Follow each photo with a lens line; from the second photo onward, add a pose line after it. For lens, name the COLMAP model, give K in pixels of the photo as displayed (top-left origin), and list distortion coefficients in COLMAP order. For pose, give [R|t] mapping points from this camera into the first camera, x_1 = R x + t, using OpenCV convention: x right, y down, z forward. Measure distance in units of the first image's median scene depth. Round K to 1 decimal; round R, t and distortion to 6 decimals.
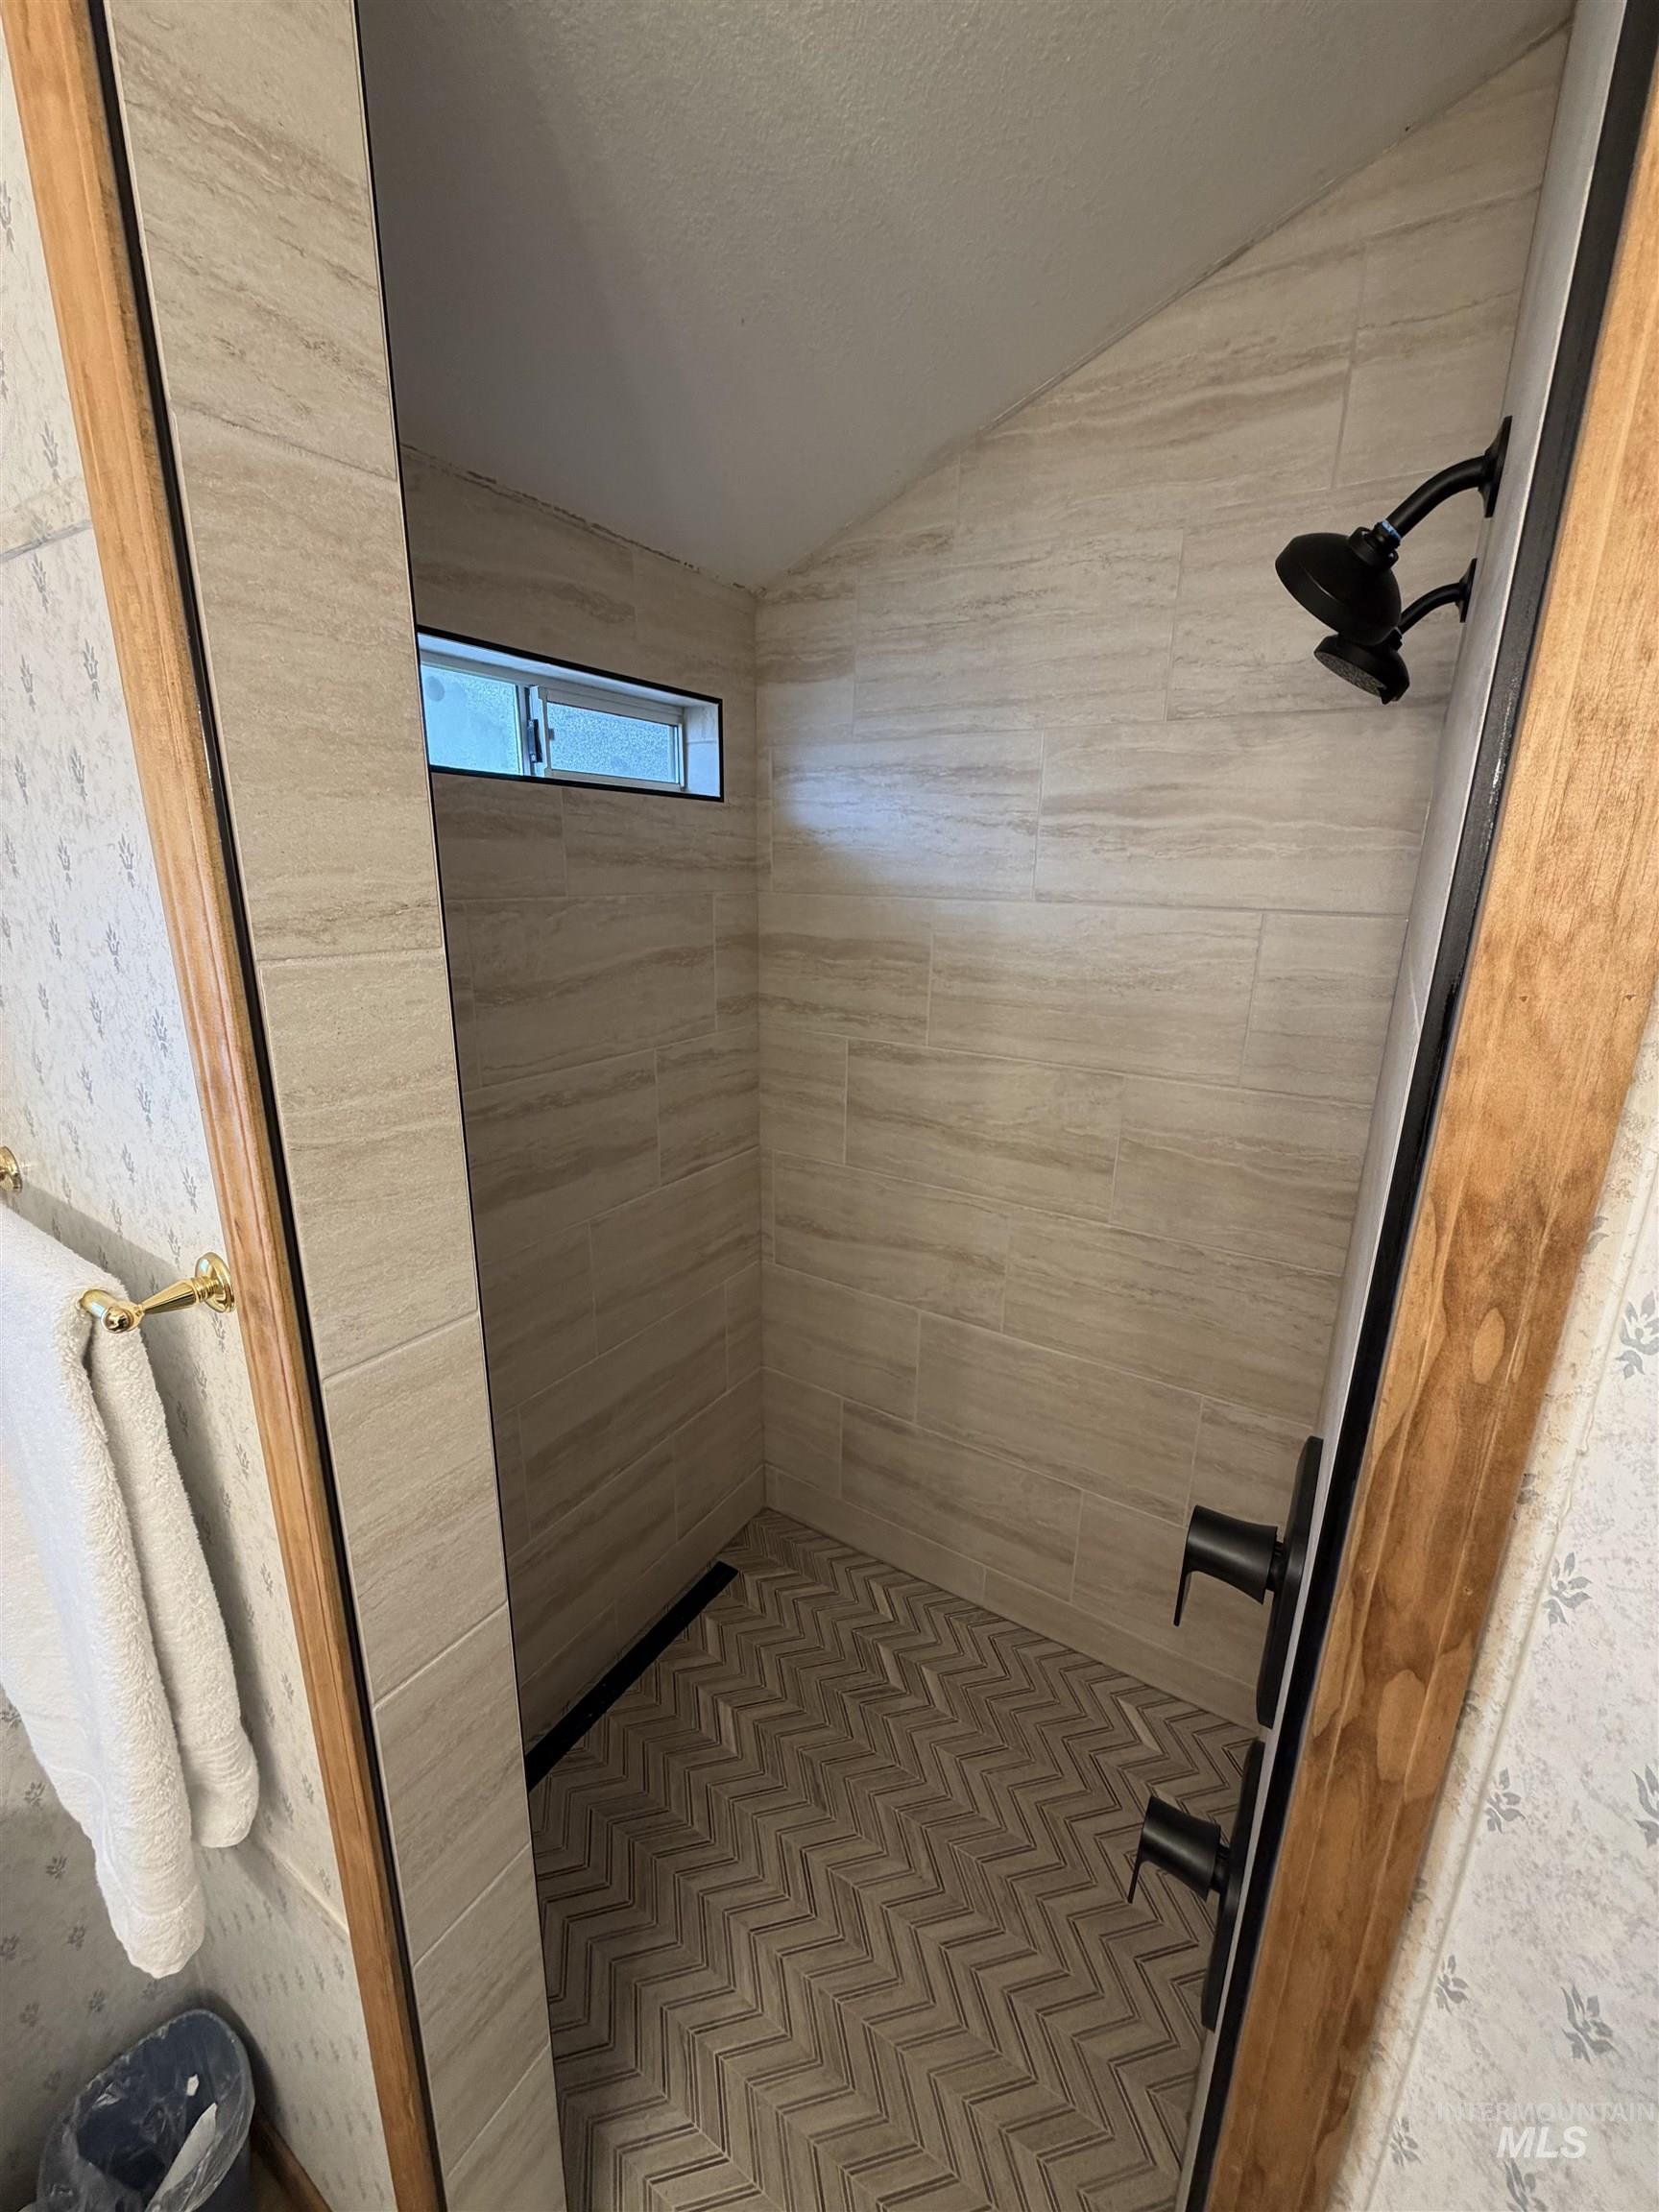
lens RADIAL K [[876.3, 0, 823.6], [0, 876.3, 1104.9], [0, 0, 1]] dist [-0.002121, -0.000369]
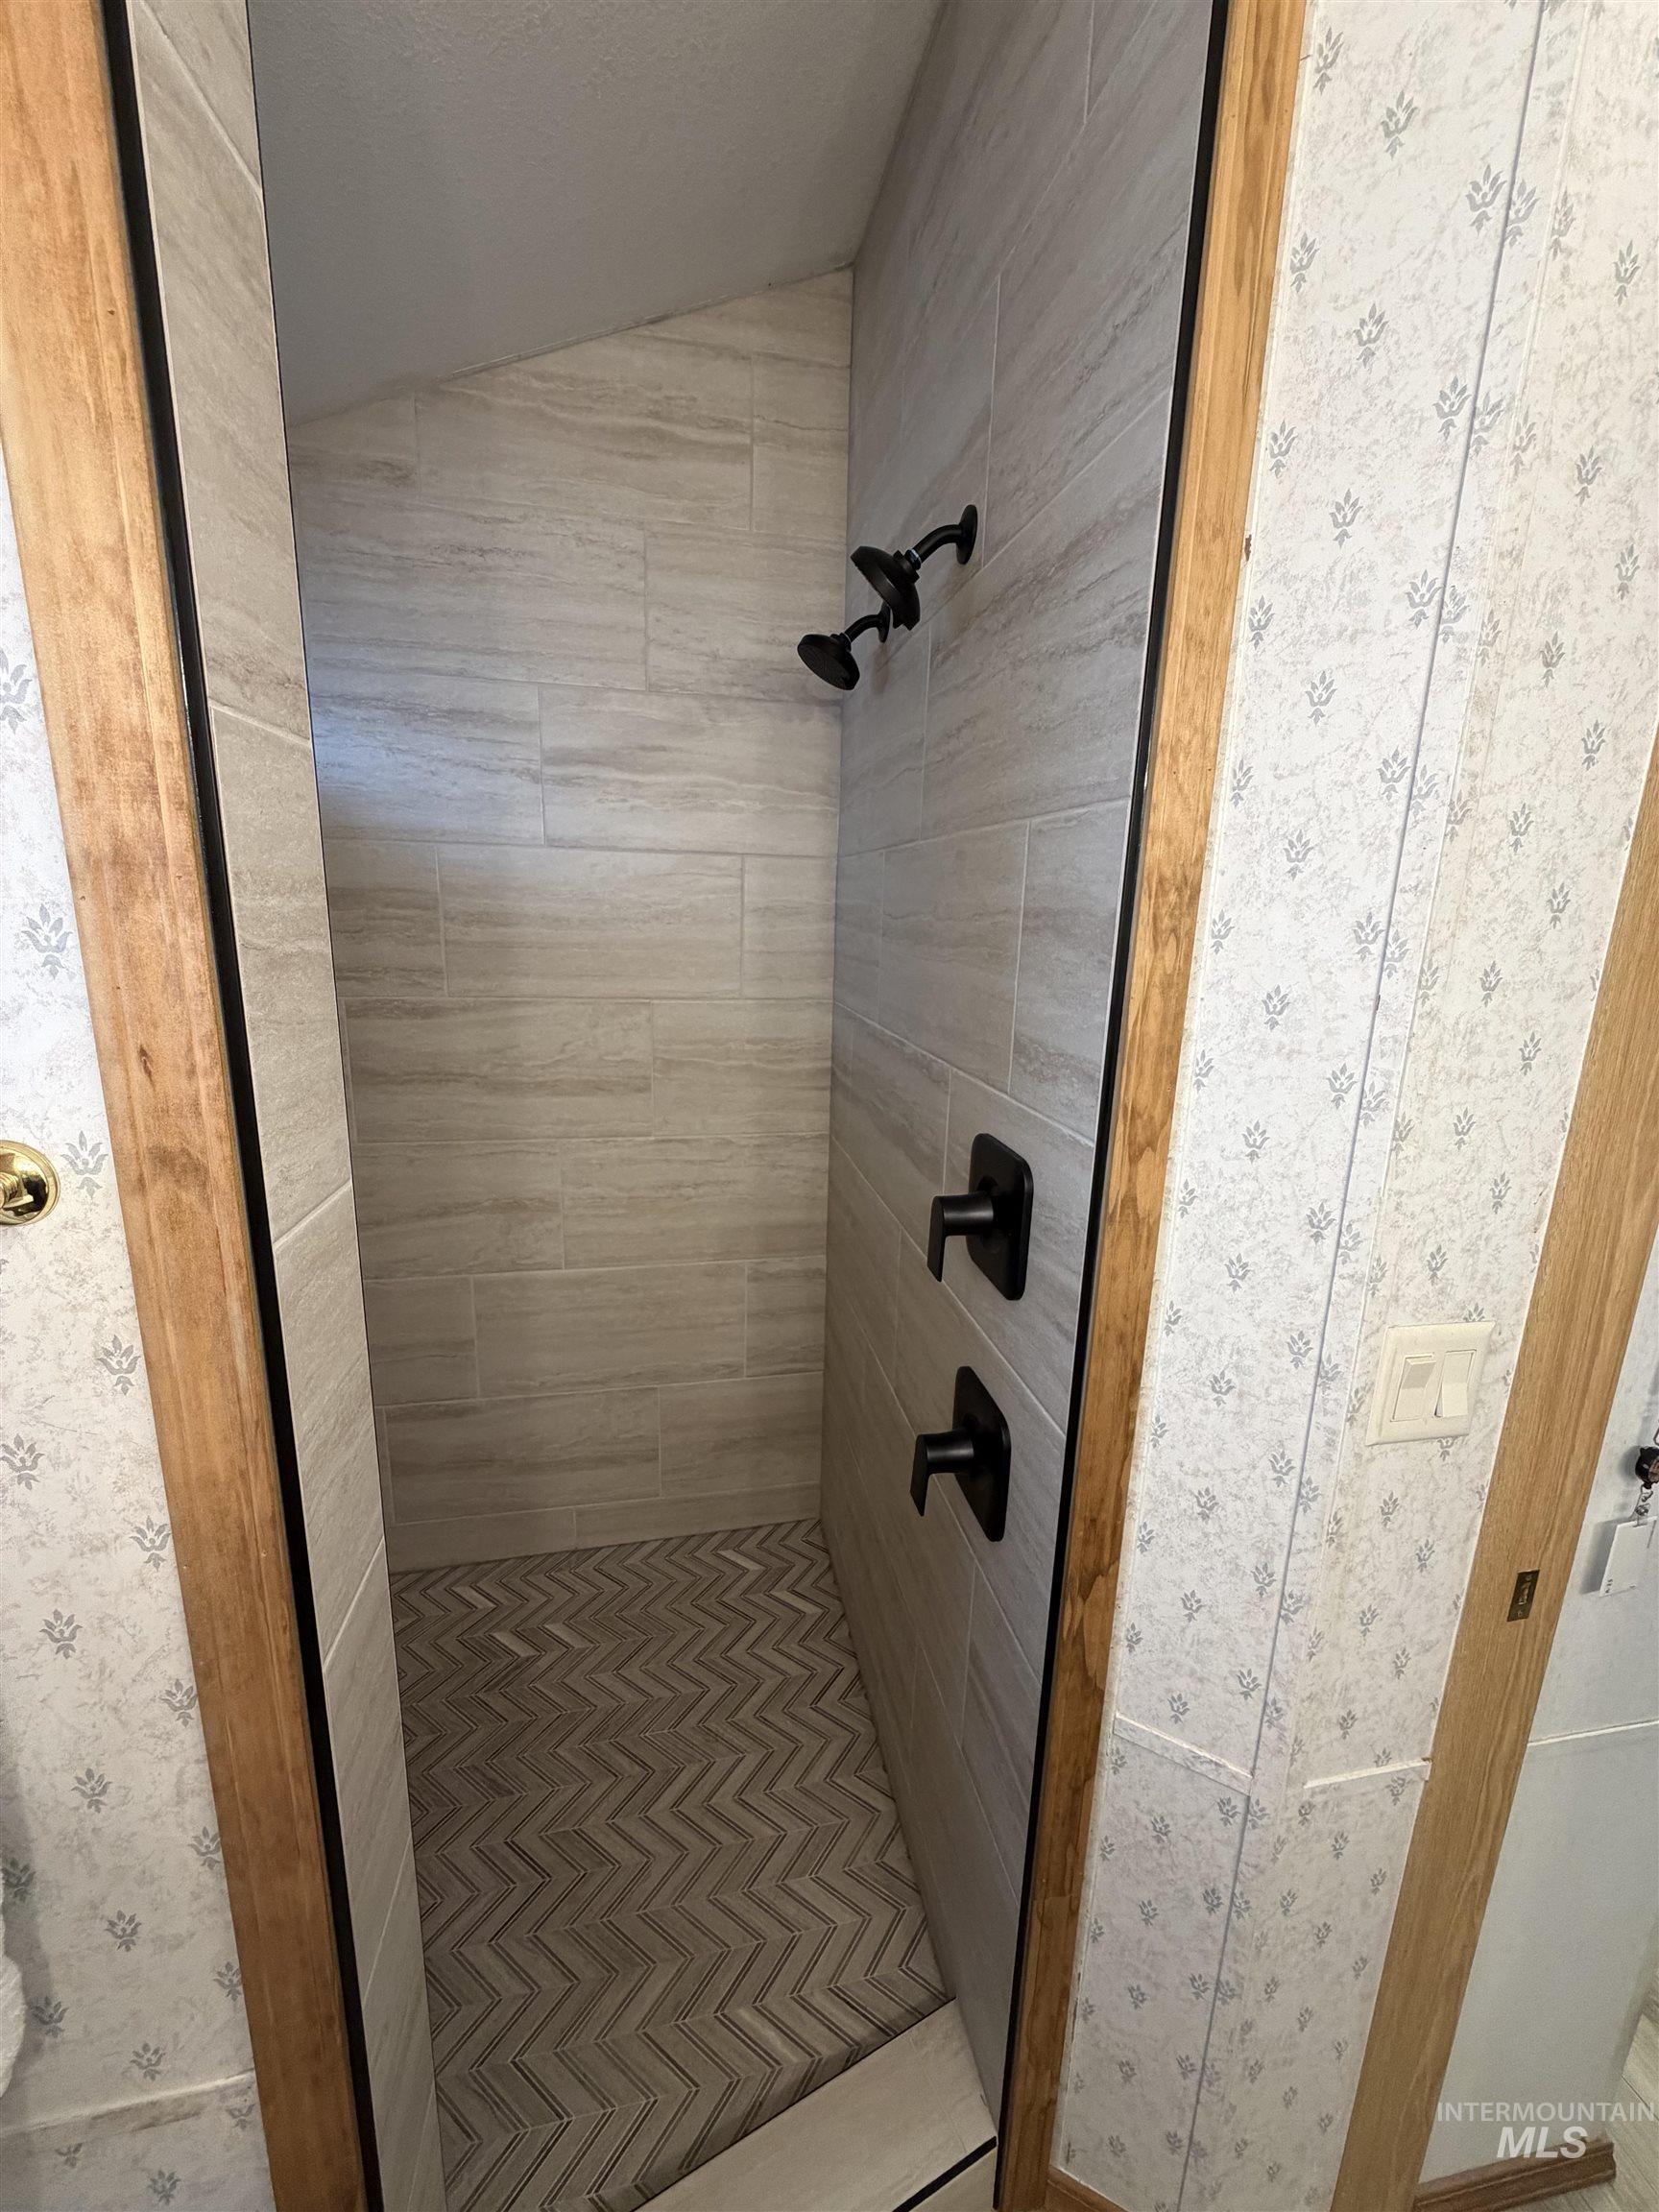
lens RADIAL K [[876.3, 0, 823.6], [0, 876.3, 1104.9], [0, 0, 1]] dist [-0.002121, -0.000369]
pose [[0.724105, -0.149377, 0.673319, -0.303460], [0.166585, 0.985239, 0.039428, 0.099206], [-0.669270, 0.083615, 0.738300, 0.016053]]
